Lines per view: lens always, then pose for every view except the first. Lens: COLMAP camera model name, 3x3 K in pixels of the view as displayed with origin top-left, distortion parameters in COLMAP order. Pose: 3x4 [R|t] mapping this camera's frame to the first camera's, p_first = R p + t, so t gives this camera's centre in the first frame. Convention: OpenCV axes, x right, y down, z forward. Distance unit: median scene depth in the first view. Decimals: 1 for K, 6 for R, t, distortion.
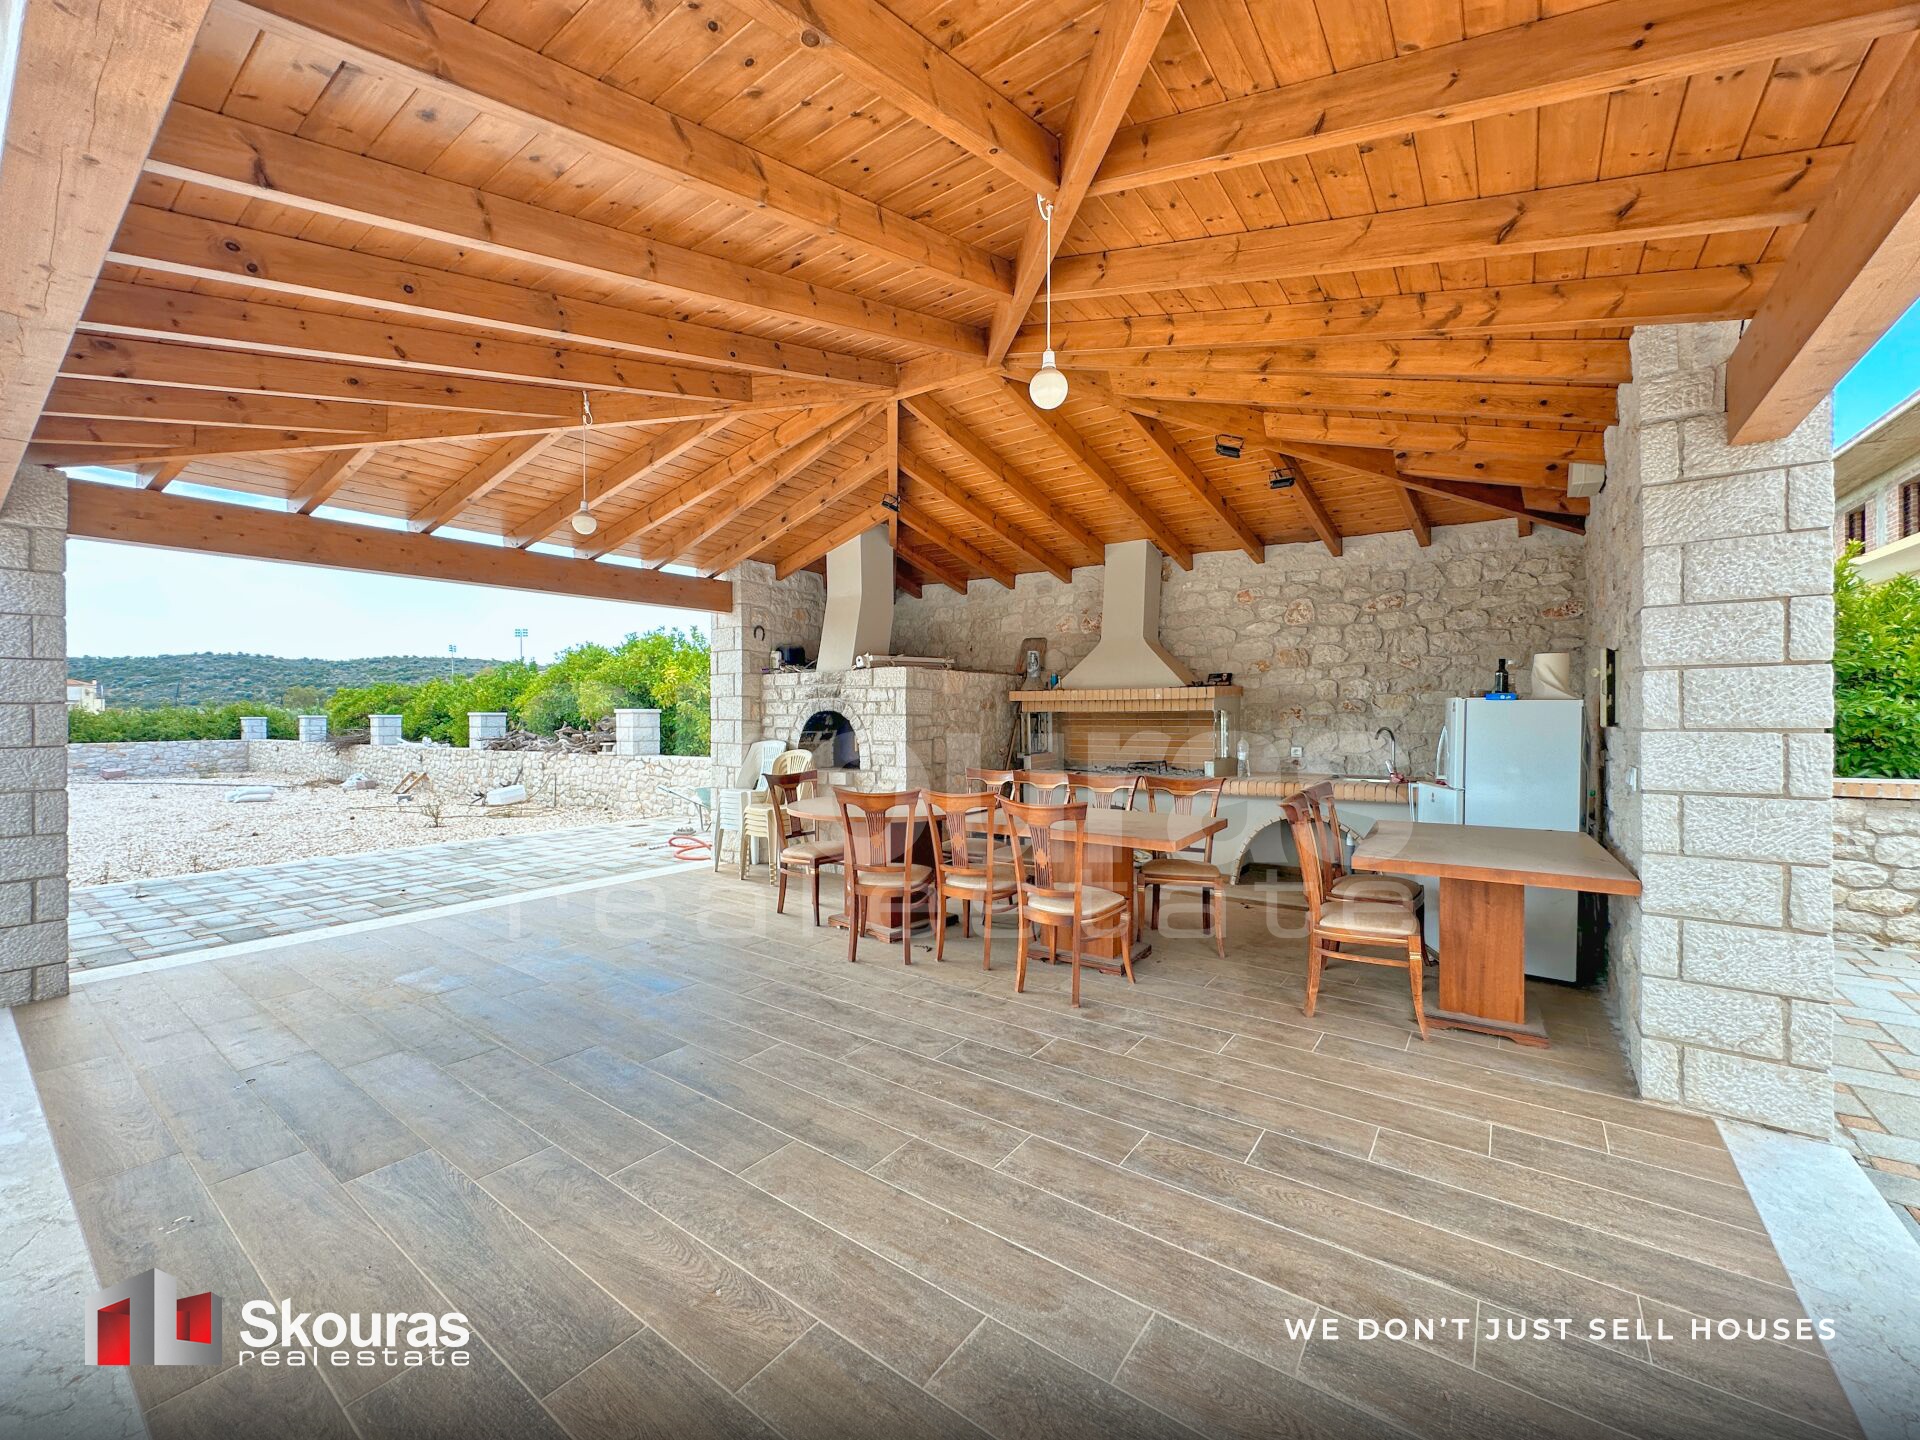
lens RADIAL K [[765.1, 0, 969.3], [0, 765.1, 721.1], [0, 0, 1]] dist [-0.003716, 0.000982]
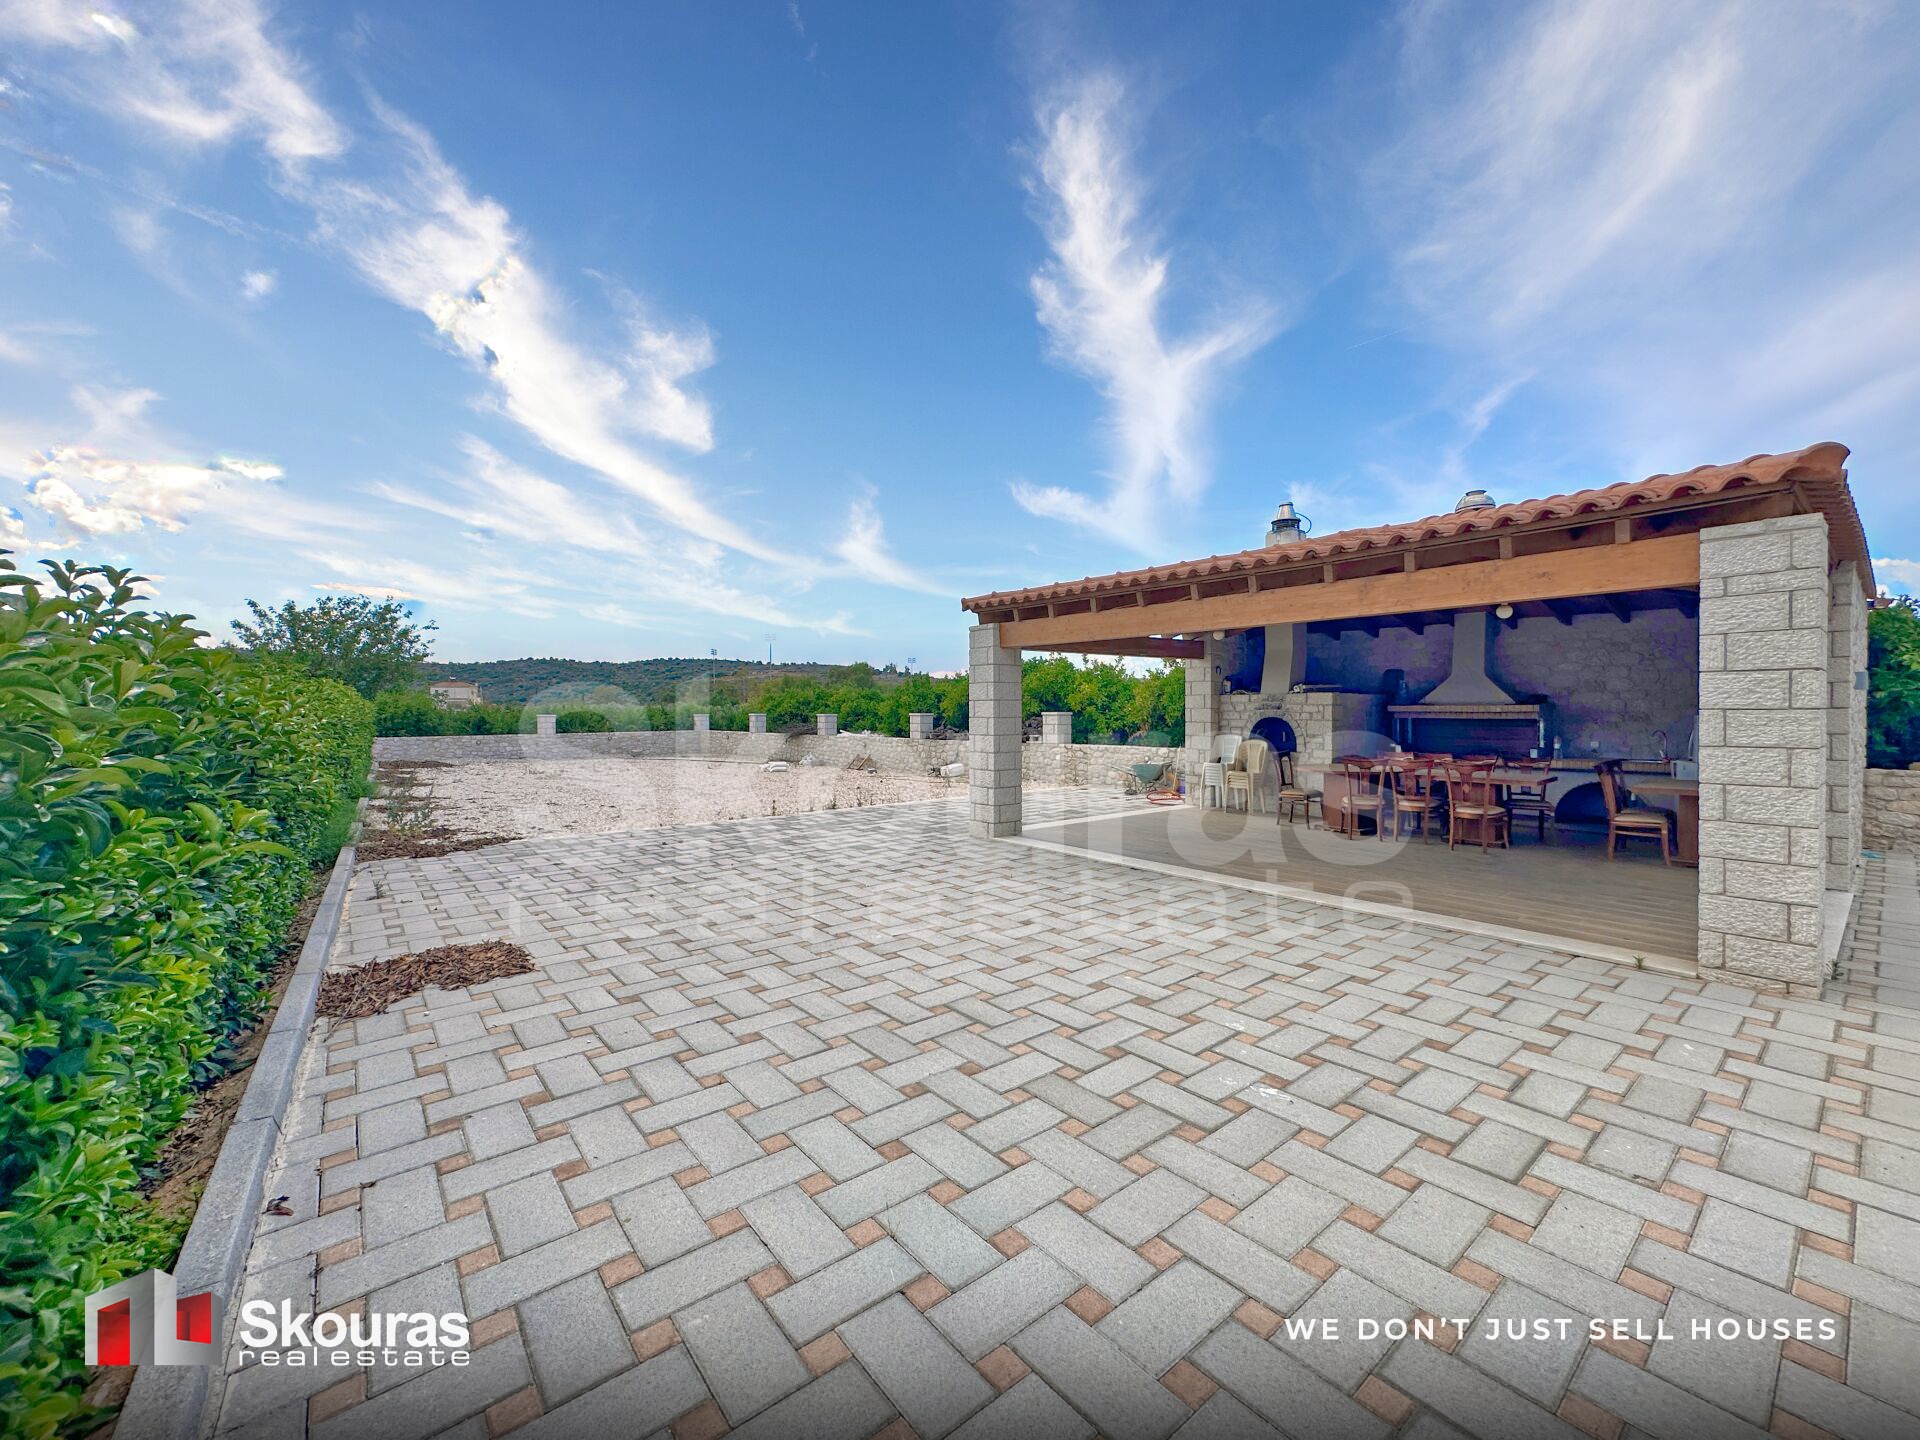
lens RADIAL K [[765.1, 0, 968.2], [0, 765.1, 717.4], [0, 0, 1]] dist [-0.003716, 0.000982]
pose [[0.965586, 0.003341, -0.260063, -0.395847], [-0.002824, 0.999993, 0.002364, -0.015615], [0.260069, -0.001548, 0.965589, -0.827814]]
